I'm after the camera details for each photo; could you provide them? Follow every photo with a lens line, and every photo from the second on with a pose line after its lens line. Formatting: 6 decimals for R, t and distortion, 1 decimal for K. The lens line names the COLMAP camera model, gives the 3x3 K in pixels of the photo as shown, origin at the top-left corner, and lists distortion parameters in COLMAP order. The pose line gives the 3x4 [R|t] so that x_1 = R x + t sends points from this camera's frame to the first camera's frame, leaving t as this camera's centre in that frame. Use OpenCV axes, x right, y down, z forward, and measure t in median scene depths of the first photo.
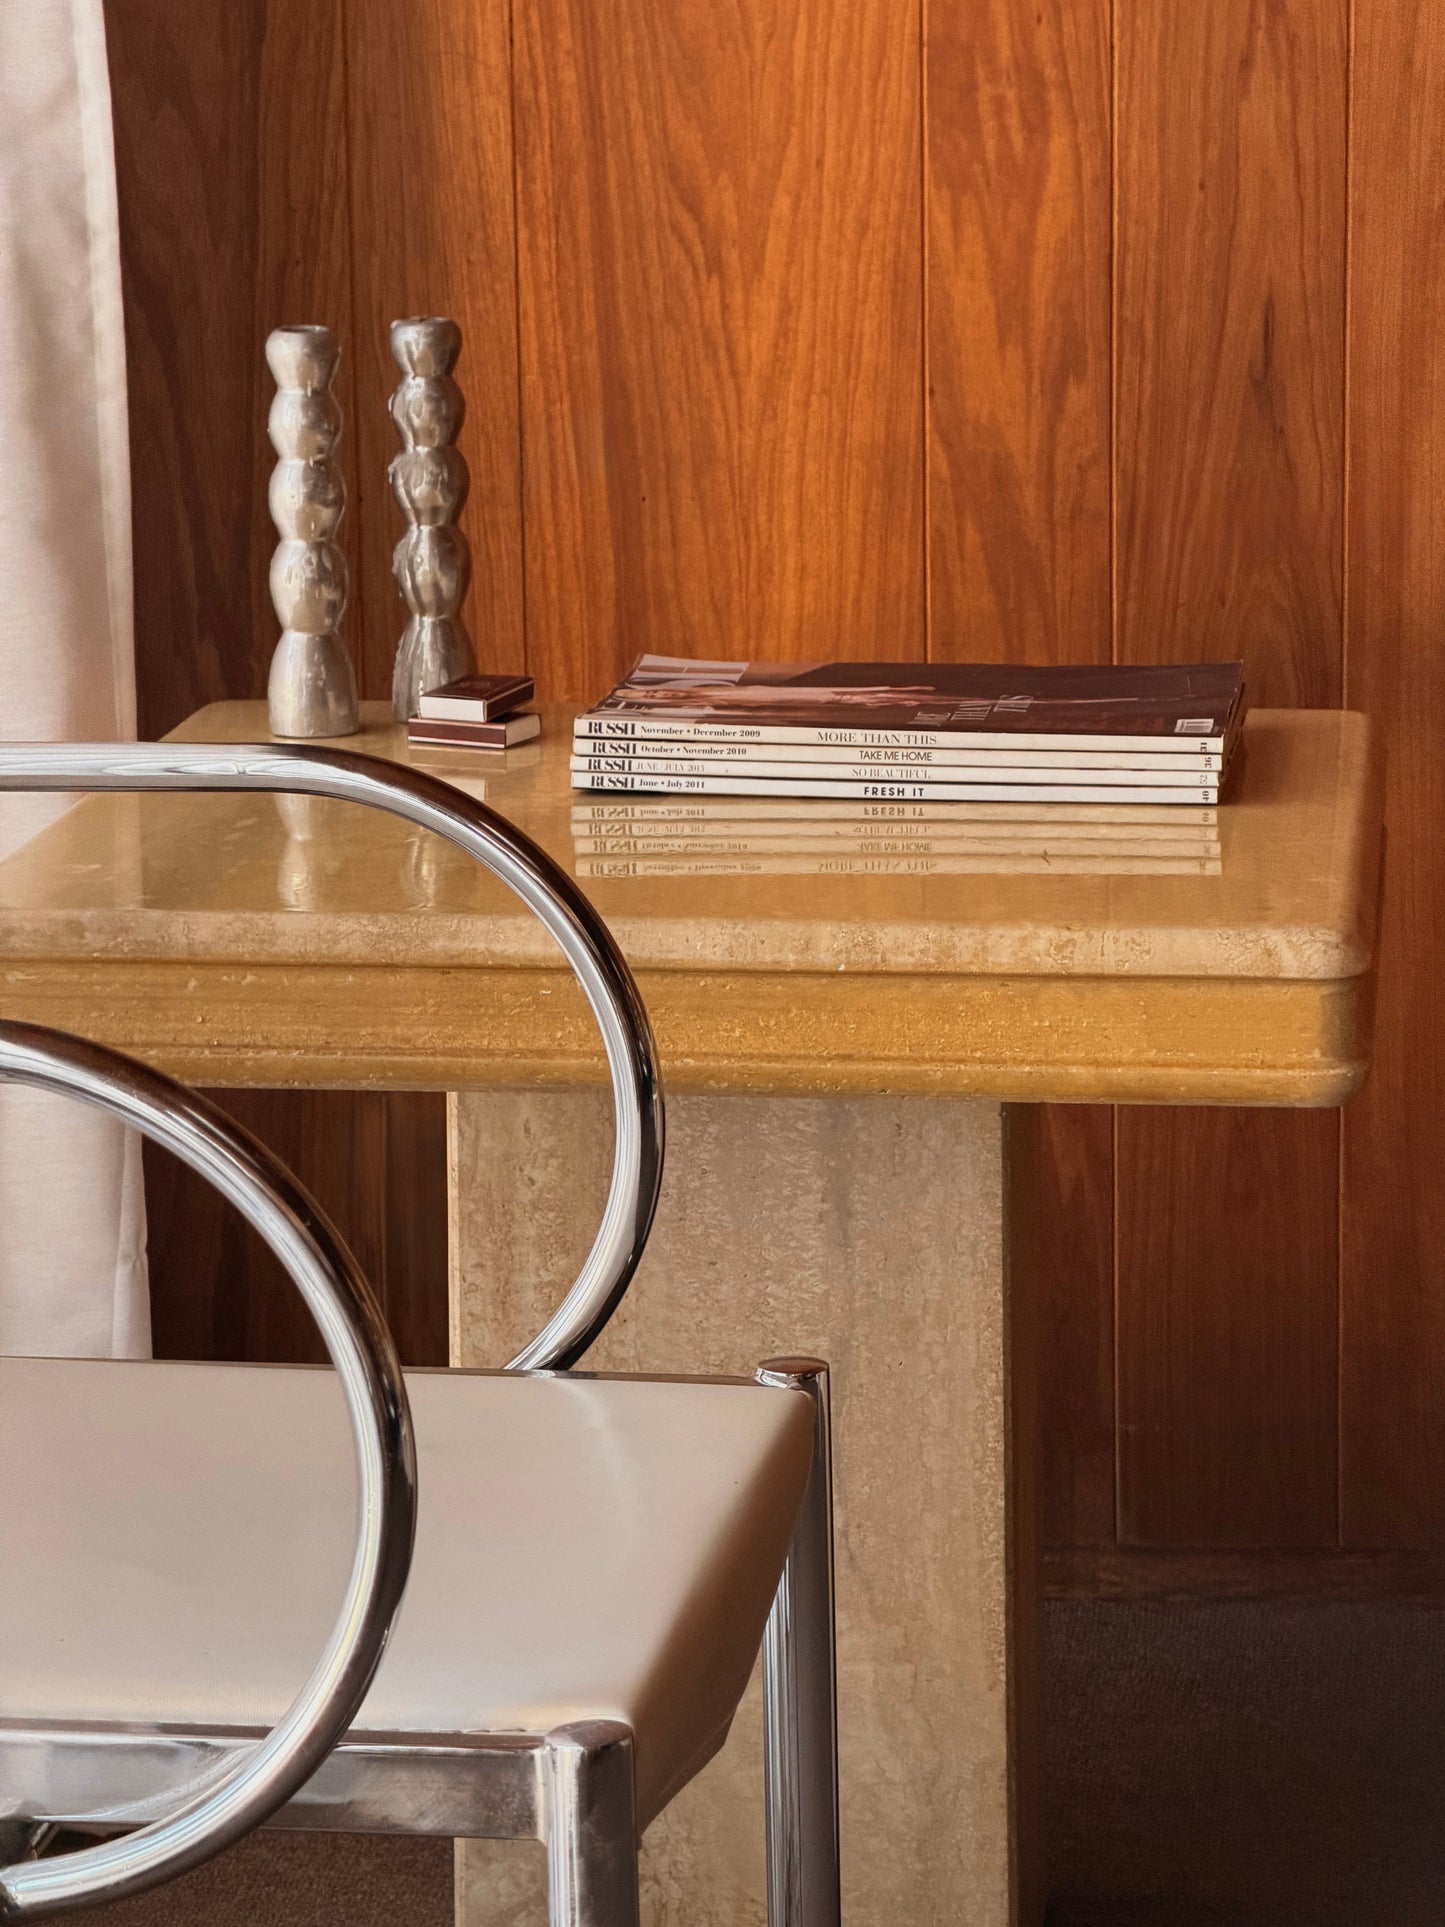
lens RADIAL K [[6094.7, 0, 722.5], [0, 6094.7, 963.5], [0, 0, 1]] dist [0.225908, -1.026231]
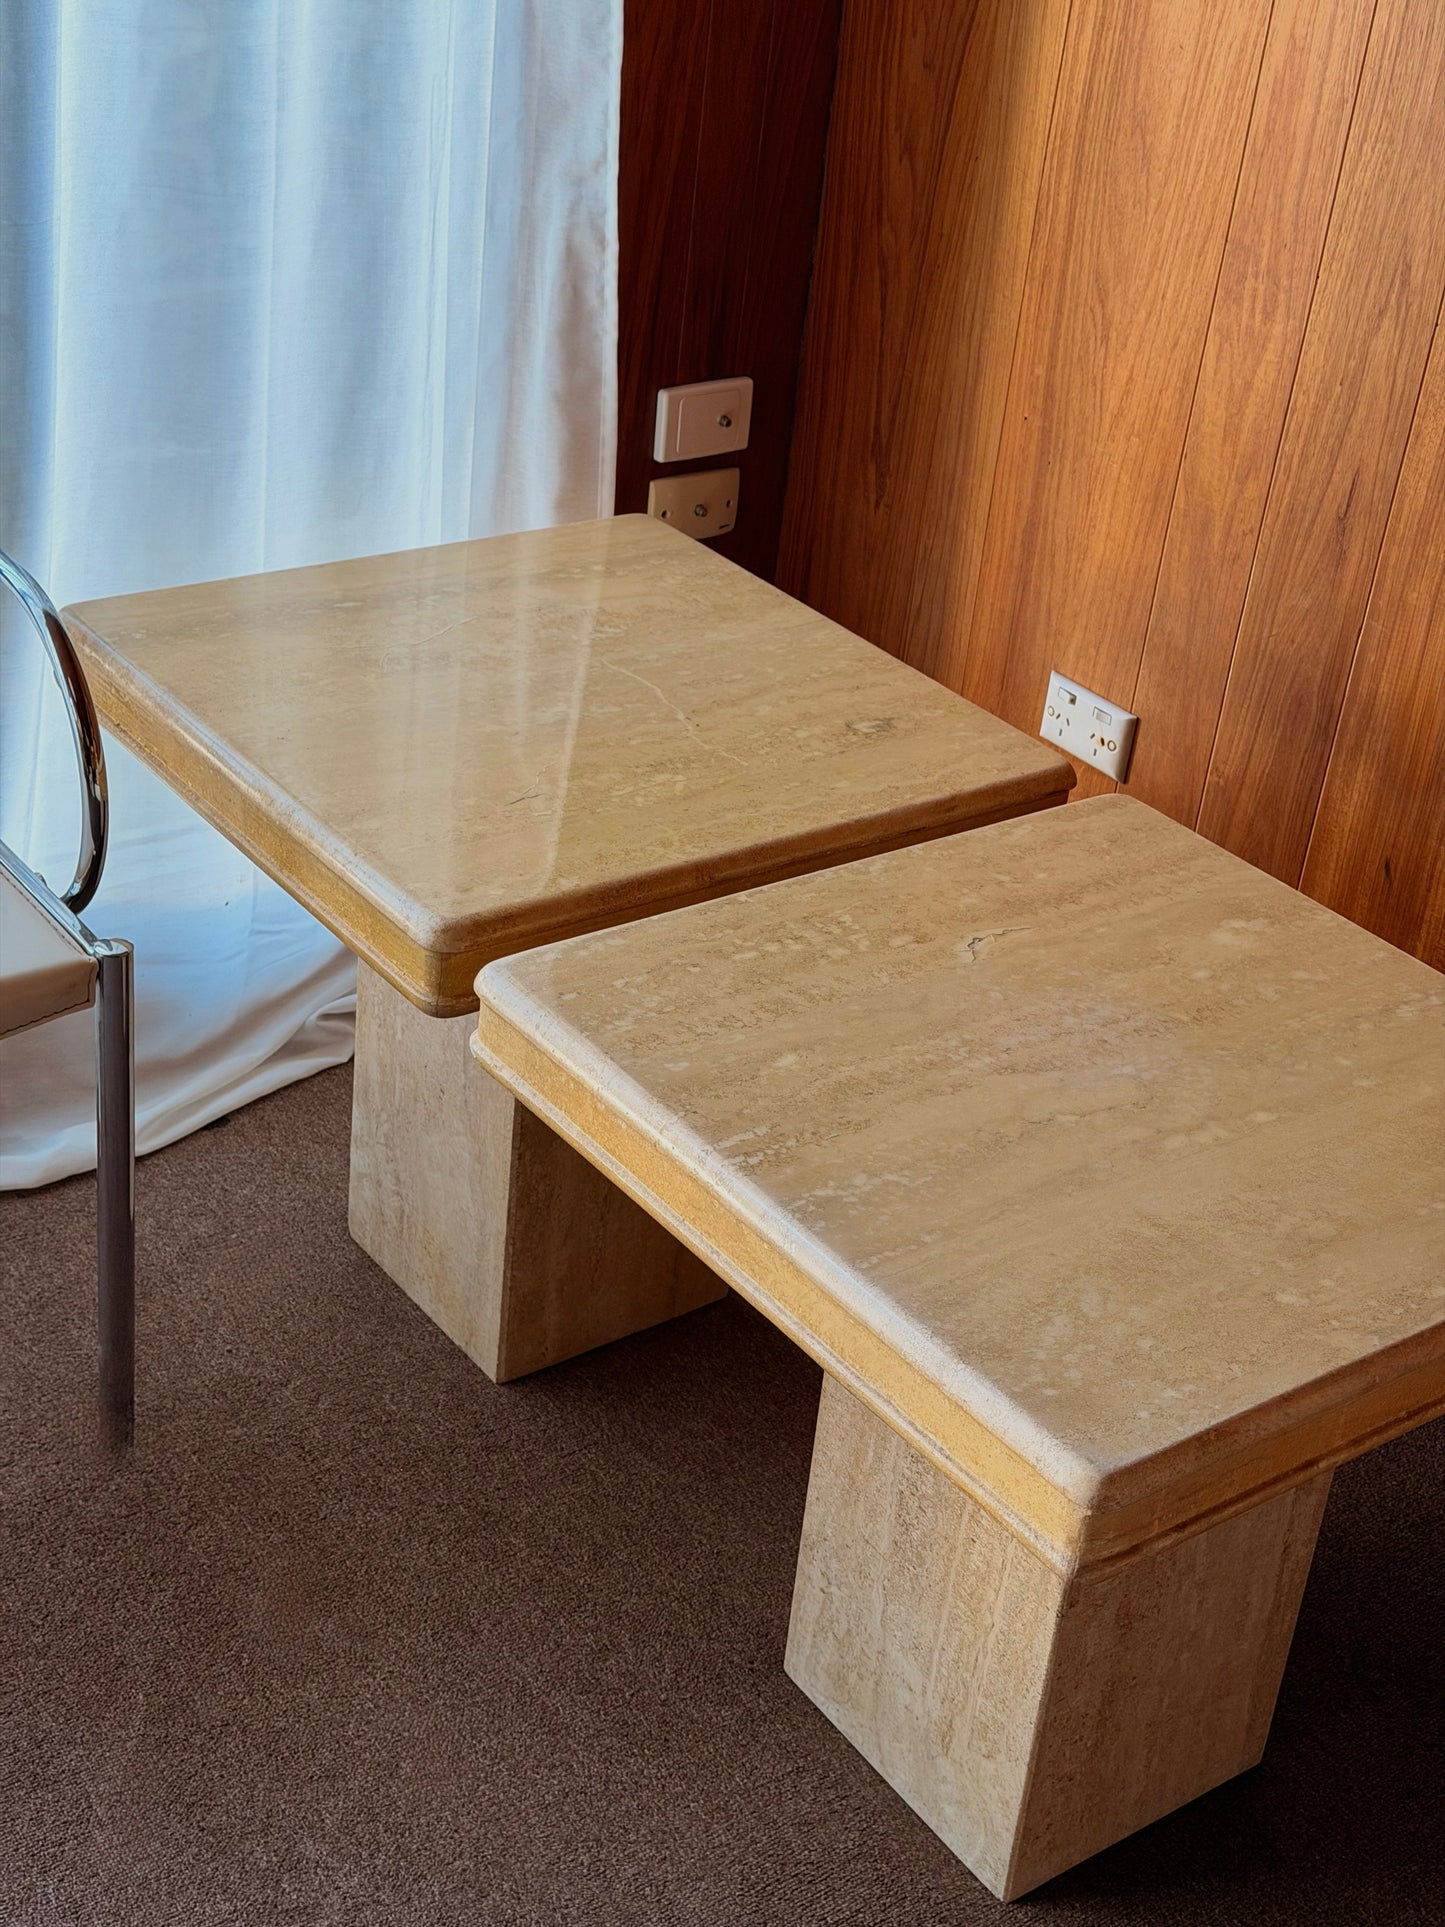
lens RADIAL K [[2652.8, 0, 716.9], [0, 2652.8, 958.6], [0, 0, 1]] dist [0.198710, -0.417900]
pose [[0.682726, 0.429138, -0.591376, 0.429469], [-0.244563, 0.896885, 0.368493, -0.207016], [0.688530, -0.106951, 0.717278, 0.393038]]
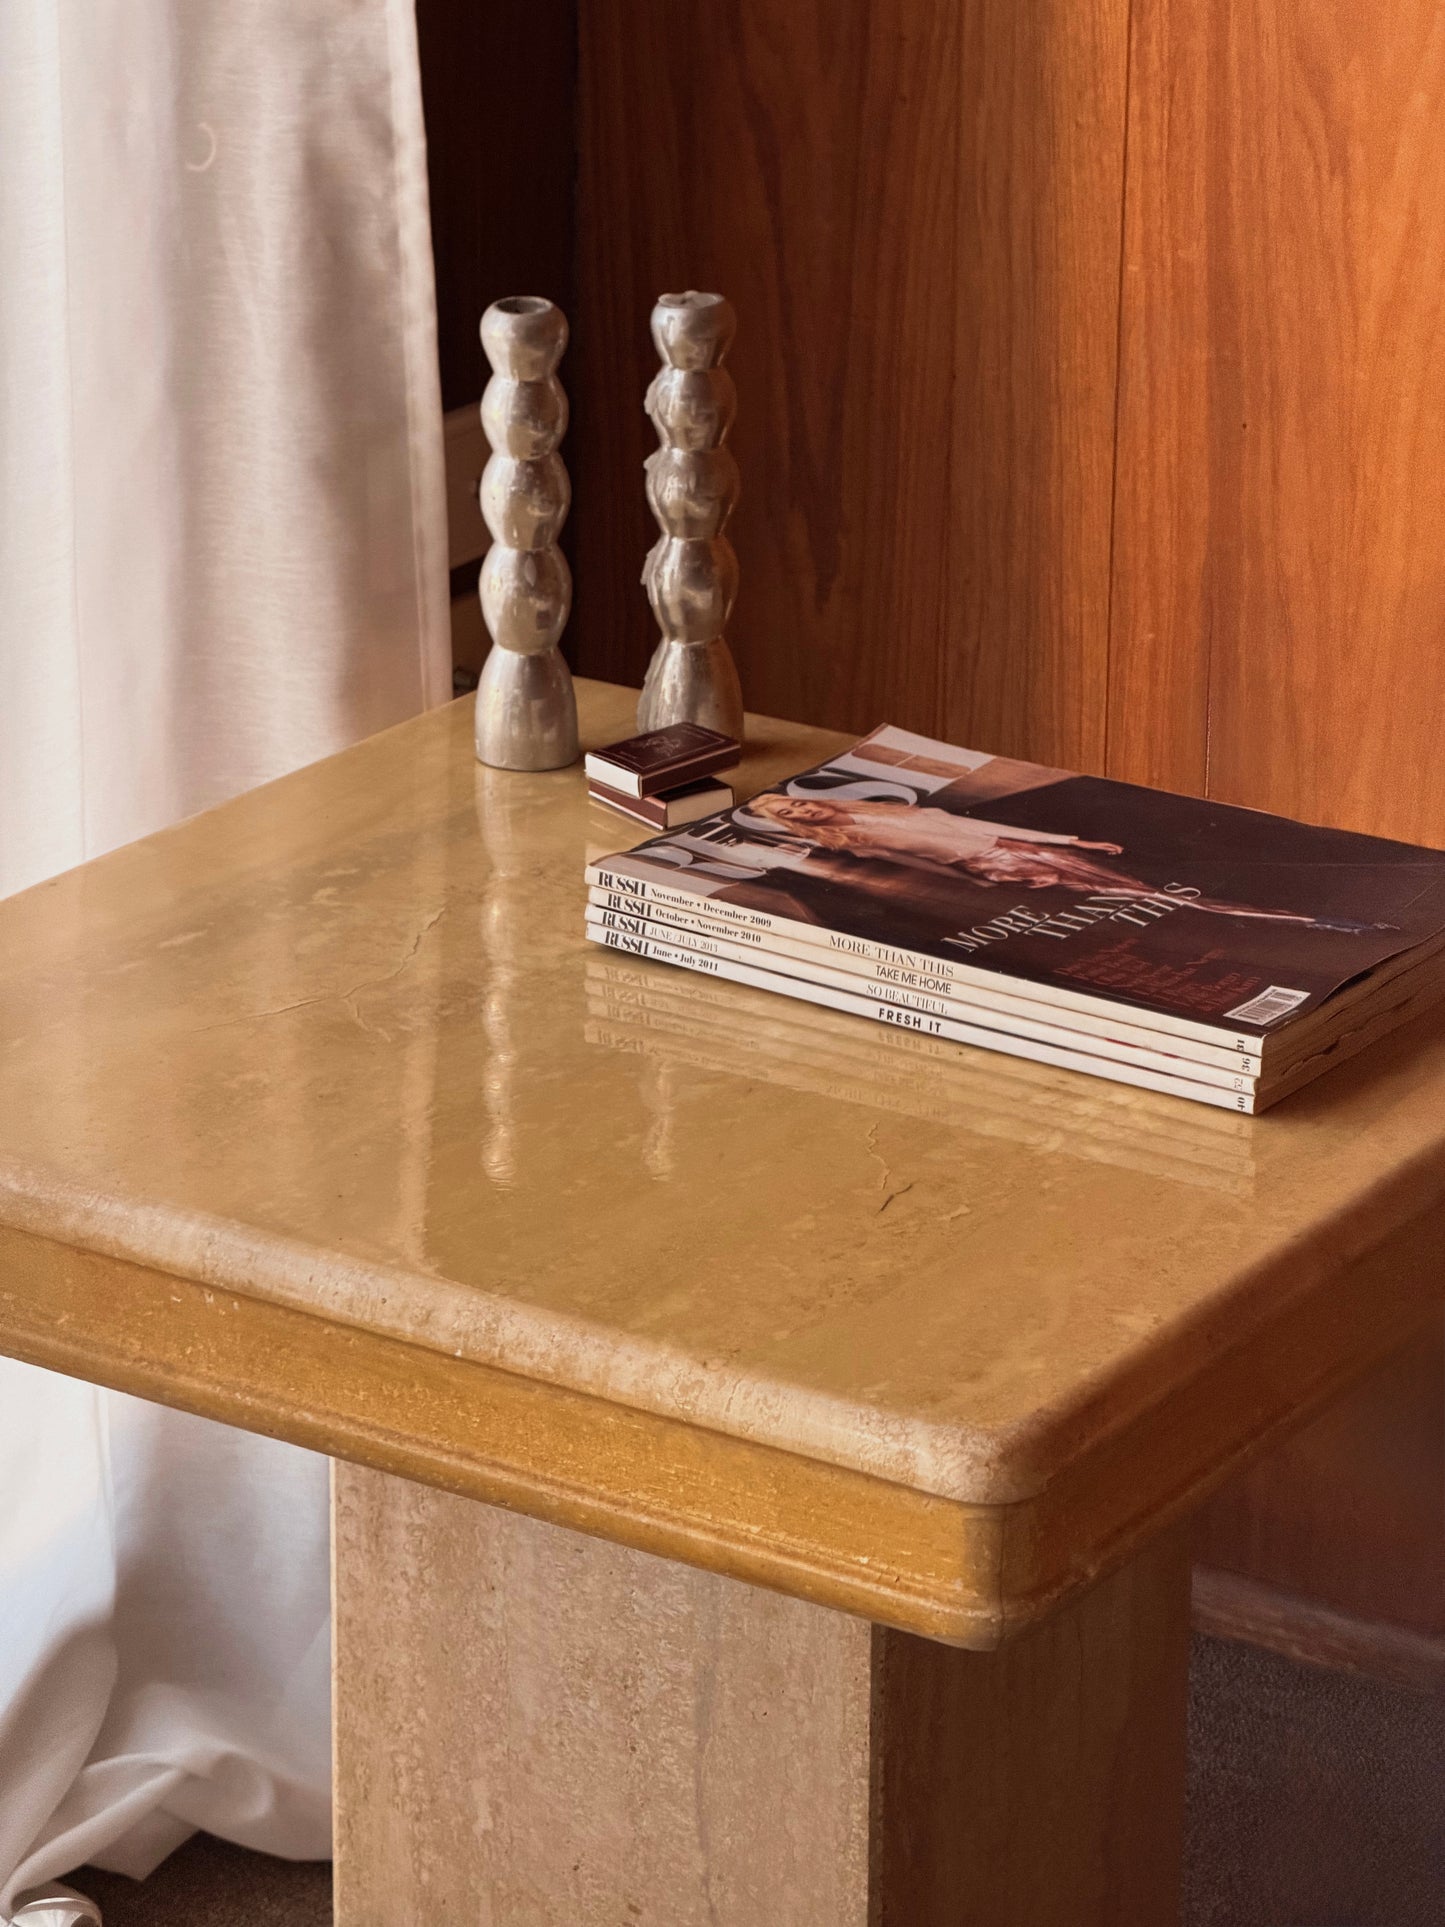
lens RADIAL K [[5801.2, 0, 679.8], [0, 5801.2, 973.9], [0, 0, 1]] dist [0.184411, 0.882816]
pose [[0.894535, 0.175410, -0.411144, 0.266940], [-0.104011, 0.976221, 0.190195, -0.149544], [0.434729, -0.127373, 0.891508, 0.237373]]
